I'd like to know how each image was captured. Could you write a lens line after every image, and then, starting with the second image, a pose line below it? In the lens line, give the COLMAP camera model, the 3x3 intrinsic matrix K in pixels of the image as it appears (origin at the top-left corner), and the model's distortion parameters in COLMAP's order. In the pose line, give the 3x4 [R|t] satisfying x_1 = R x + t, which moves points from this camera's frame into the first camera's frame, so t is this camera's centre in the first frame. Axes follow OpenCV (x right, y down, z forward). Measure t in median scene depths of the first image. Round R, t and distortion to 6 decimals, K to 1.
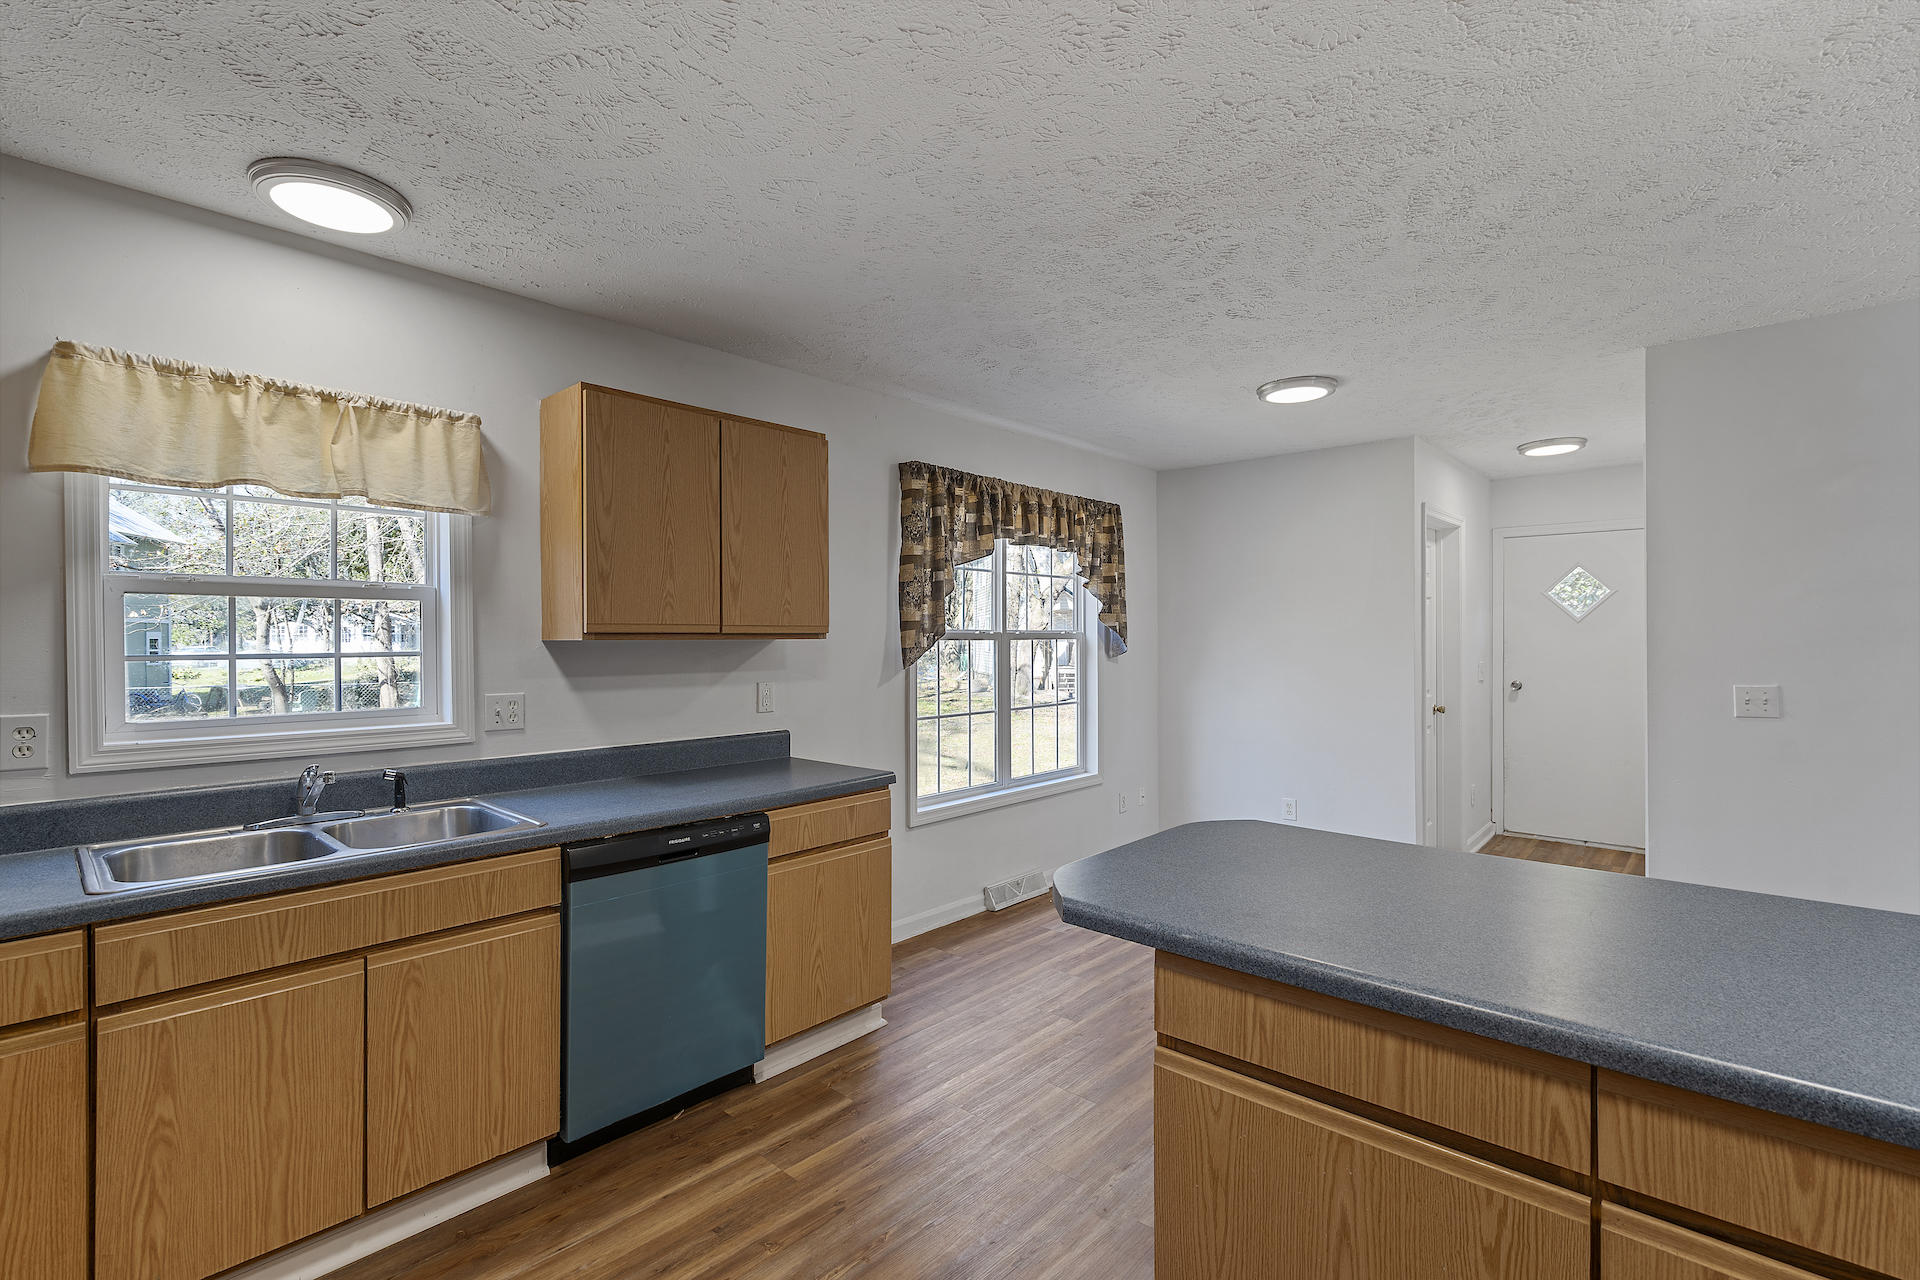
lens RADIAL K [[868.7, 0, 960.0], [0, 868.7, 640.0], [0, 0, 1]] dist [0.003115, 0.000688]
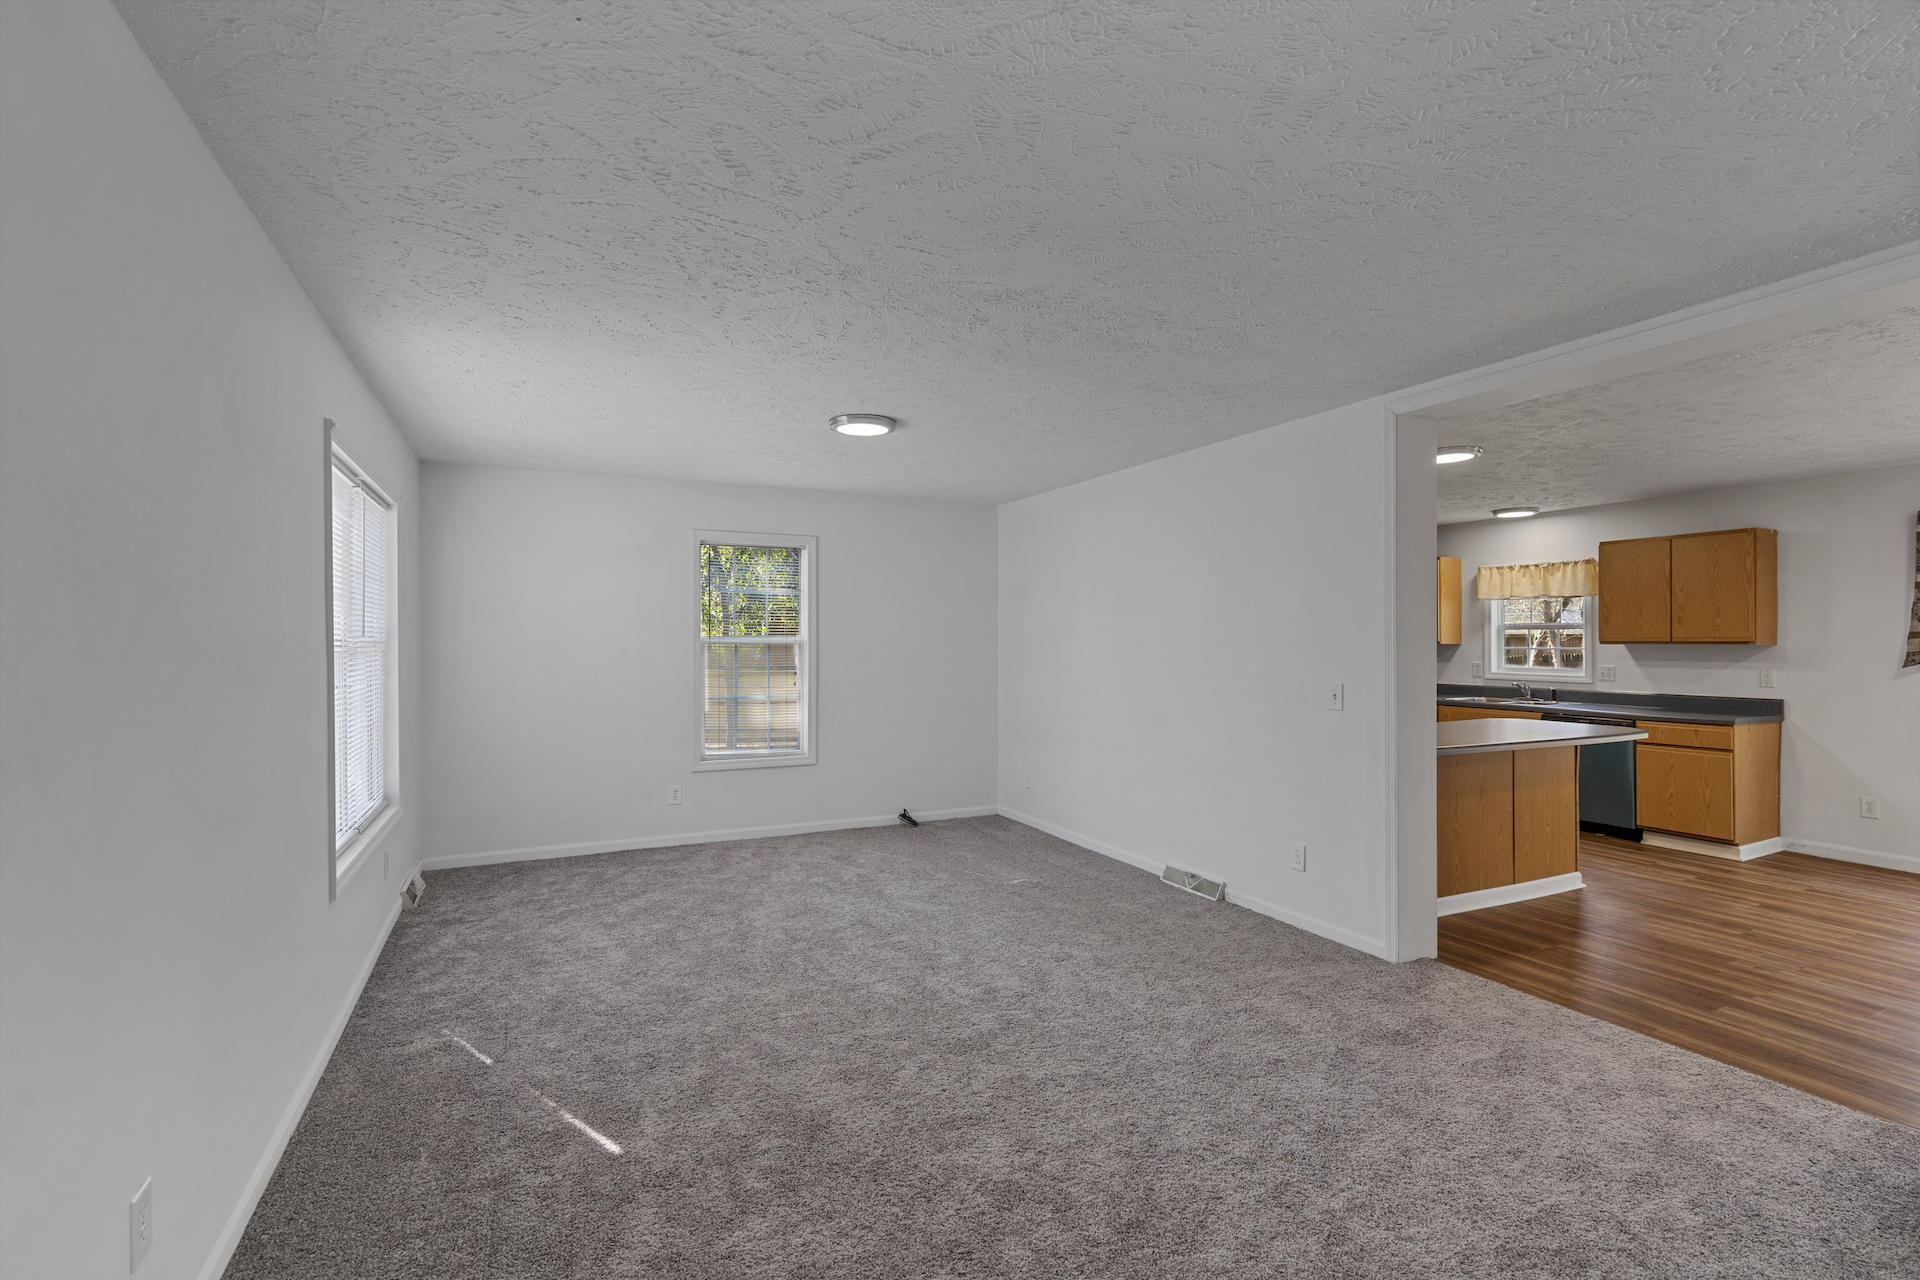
lens RADIAL K [[868.7, 0, 960.0], [0, 868.7, 640.0], [0, 0, 1]] dist [0.003115, 0.000688]
pose [[-0.356651, 0.002058, -0.934236, 2.271256], [-0.002252, 0.999993, 0.003062, -0.013872], [0.934235, 0.003196, -0.356644, 0.146126]]
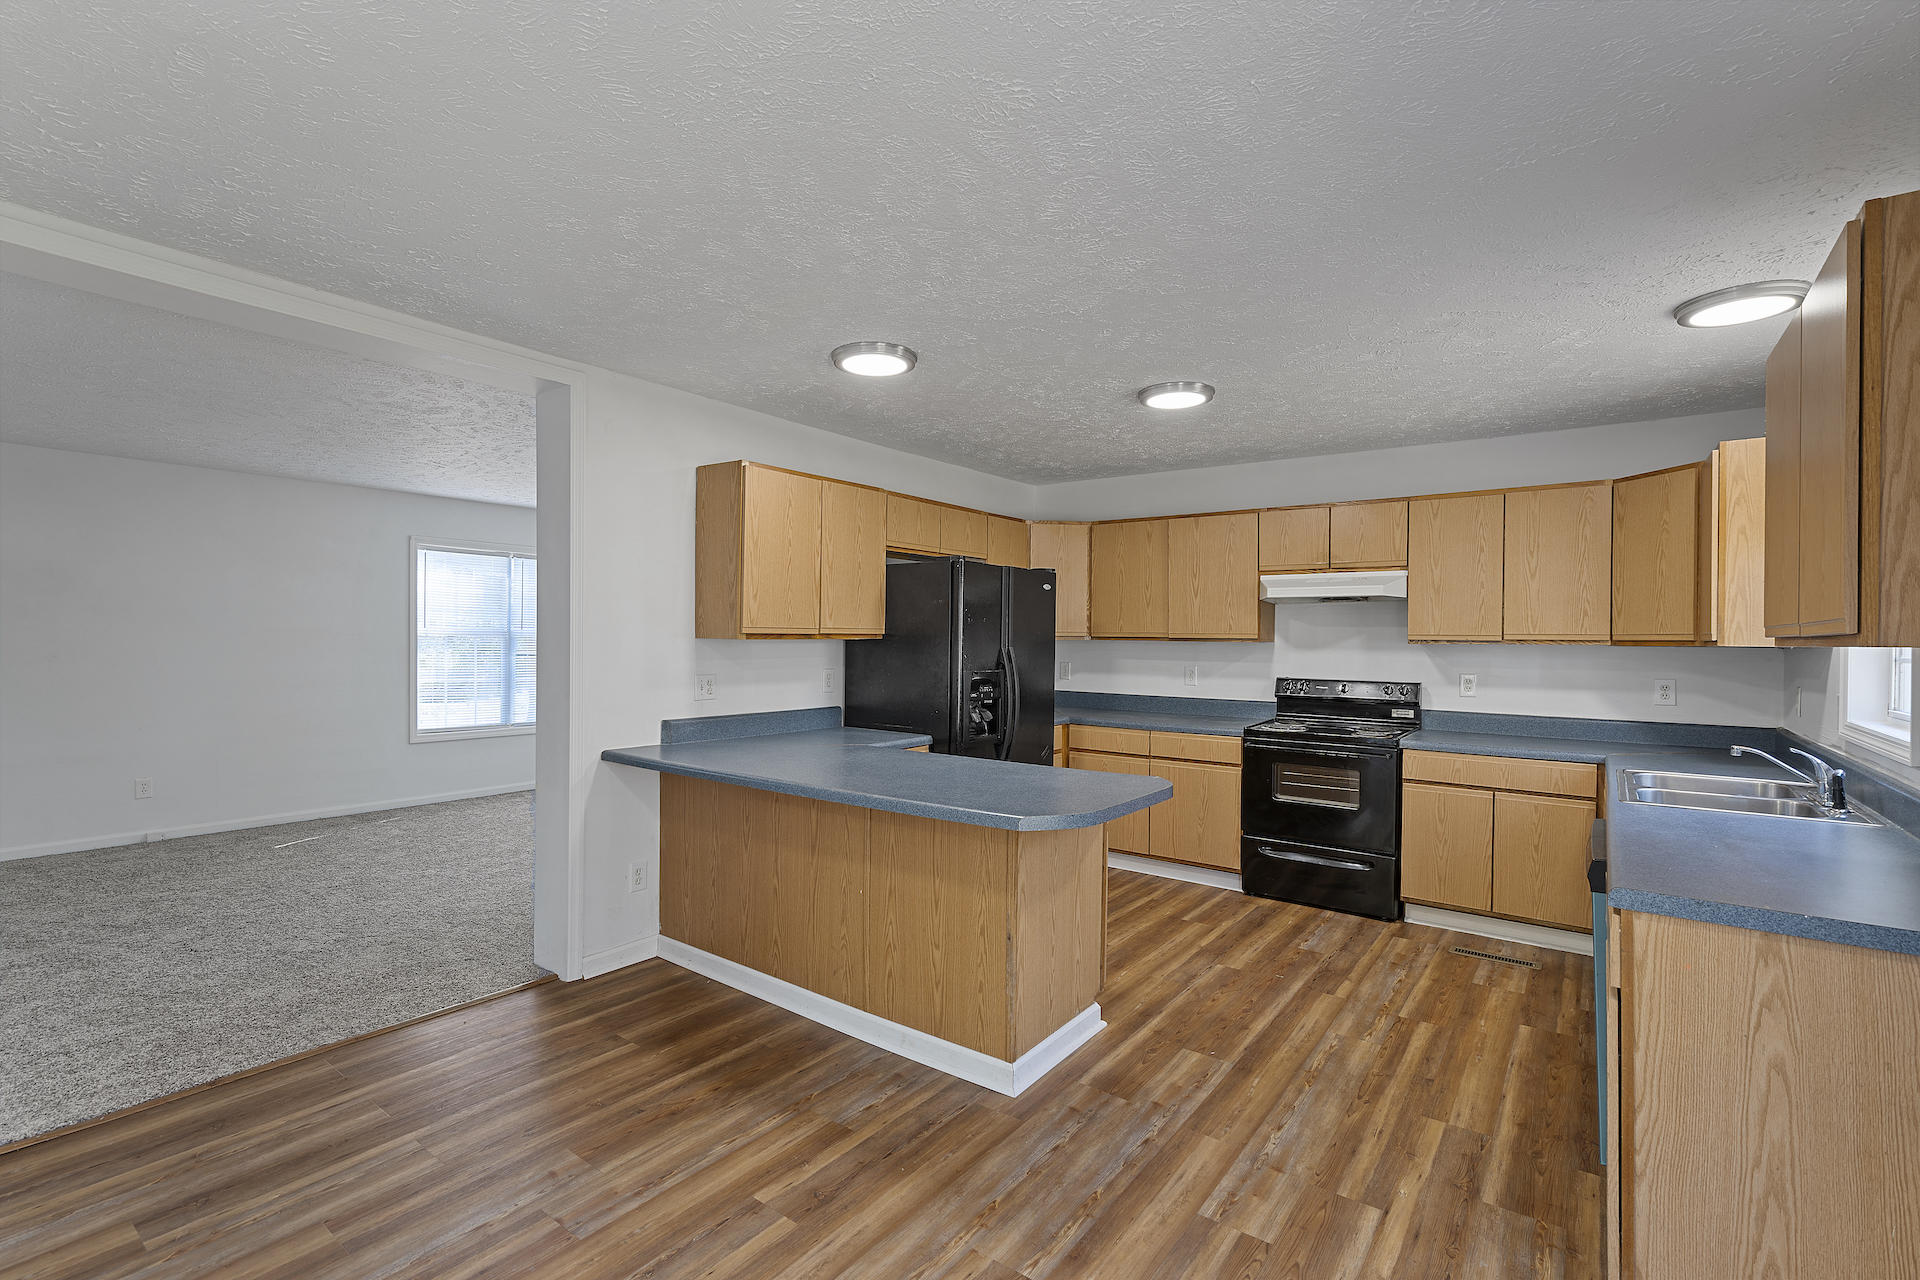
lens RADIAL K [[868.7, 0, 960.0], [0, 868.7, 640.0], [0, 0, 1]] dist [0.003115, 0.000688]
pose [[-0.994506, -0.004653, -0.104580, 0.408585], [-0.005235, 0.999972, 0.005289, -0.006963], [0.104552, 0.005807, -0.994502, 1.563093]]
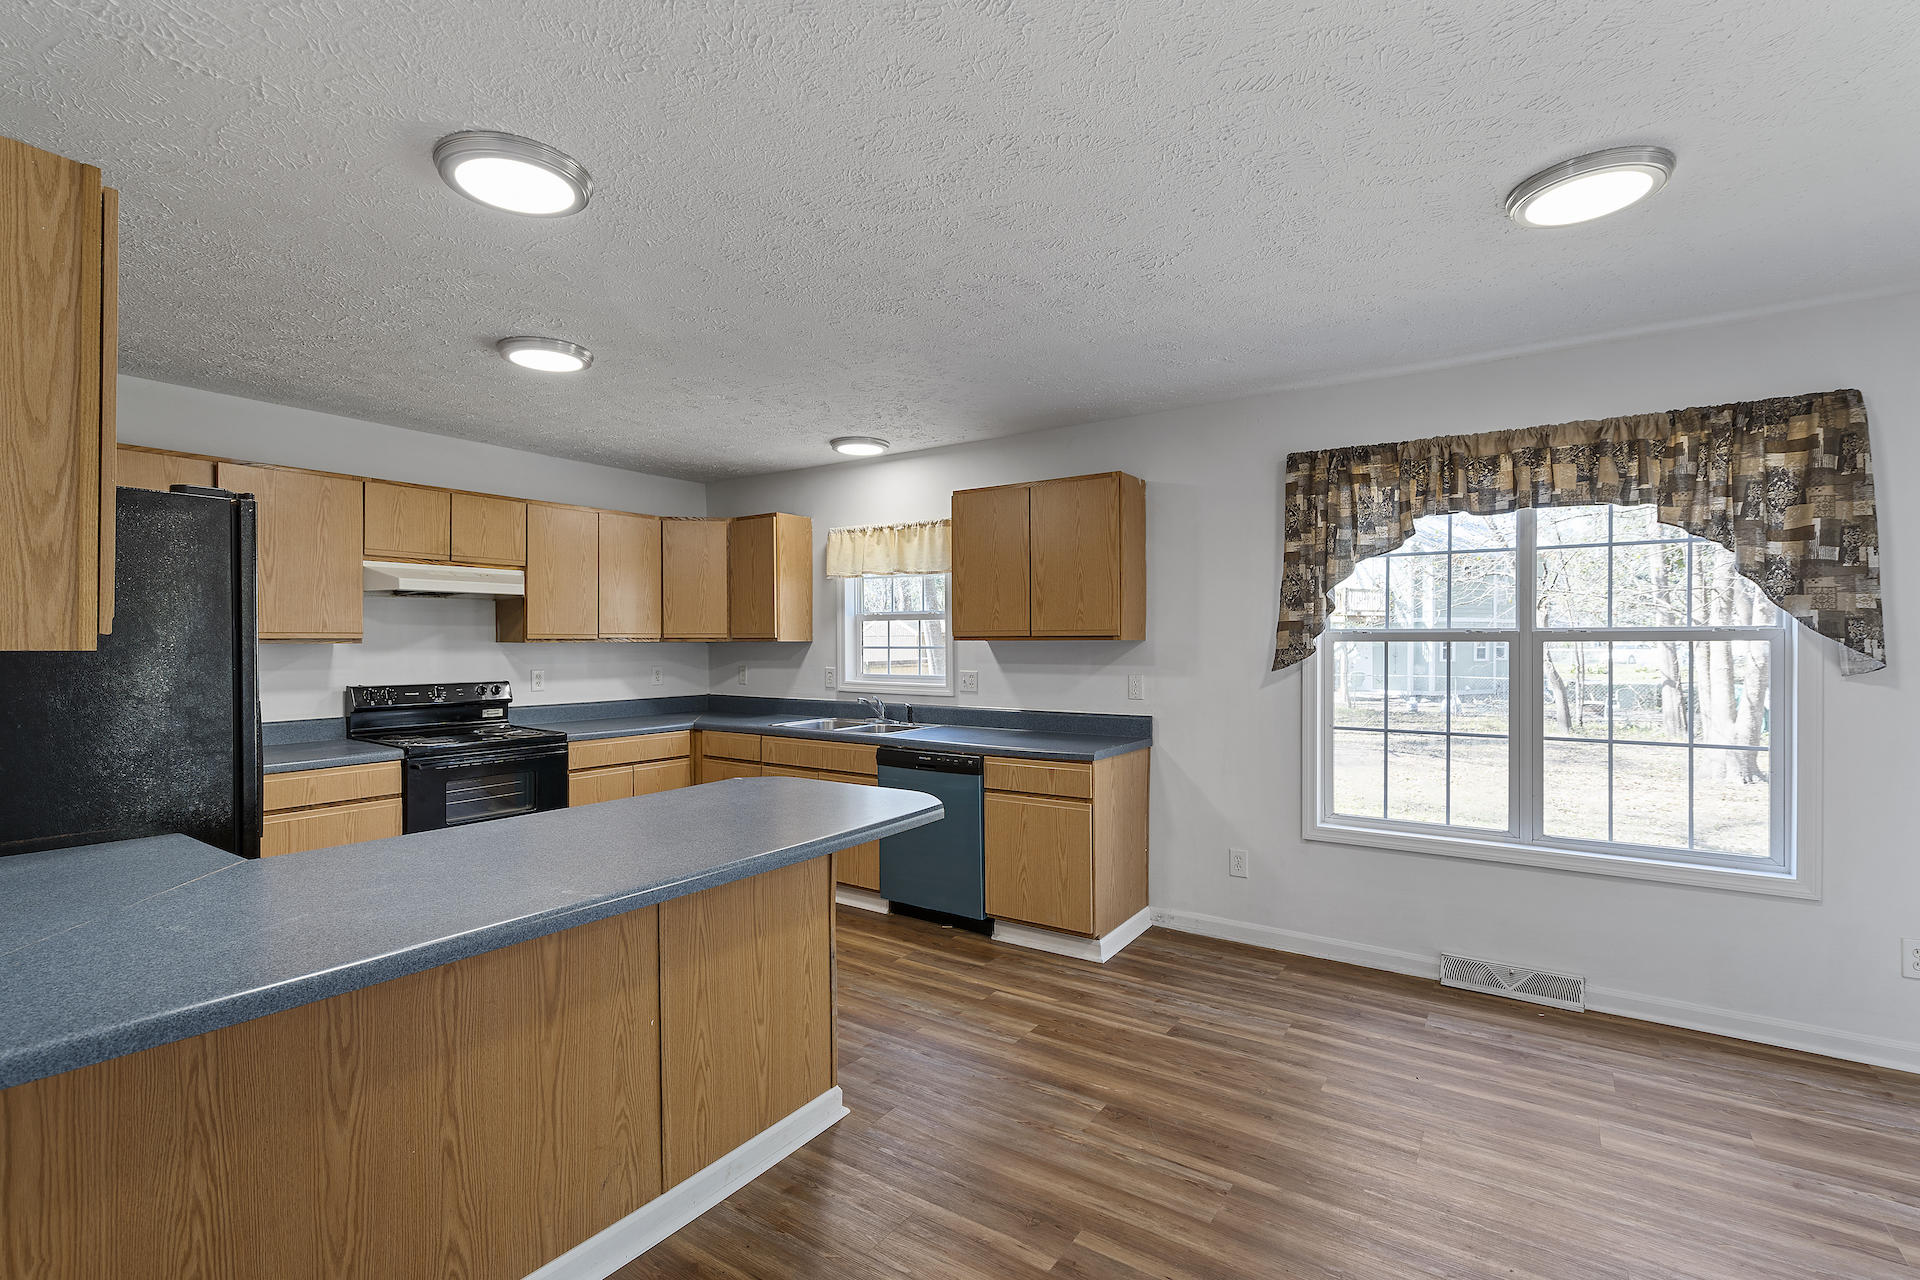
lens RADIAL K [[875.4, 0, 949.4], [0, 875.4, 648.1], [0, 0, 1]] dist [0.001236, 0.000174]
pose [[0.136362, 0.012785, -0.990577, 1.131477], [0.000226, 0.999916, 0.012936, -0.006969], [0.990659, -0.001988, 0.136347, 0.662012]]
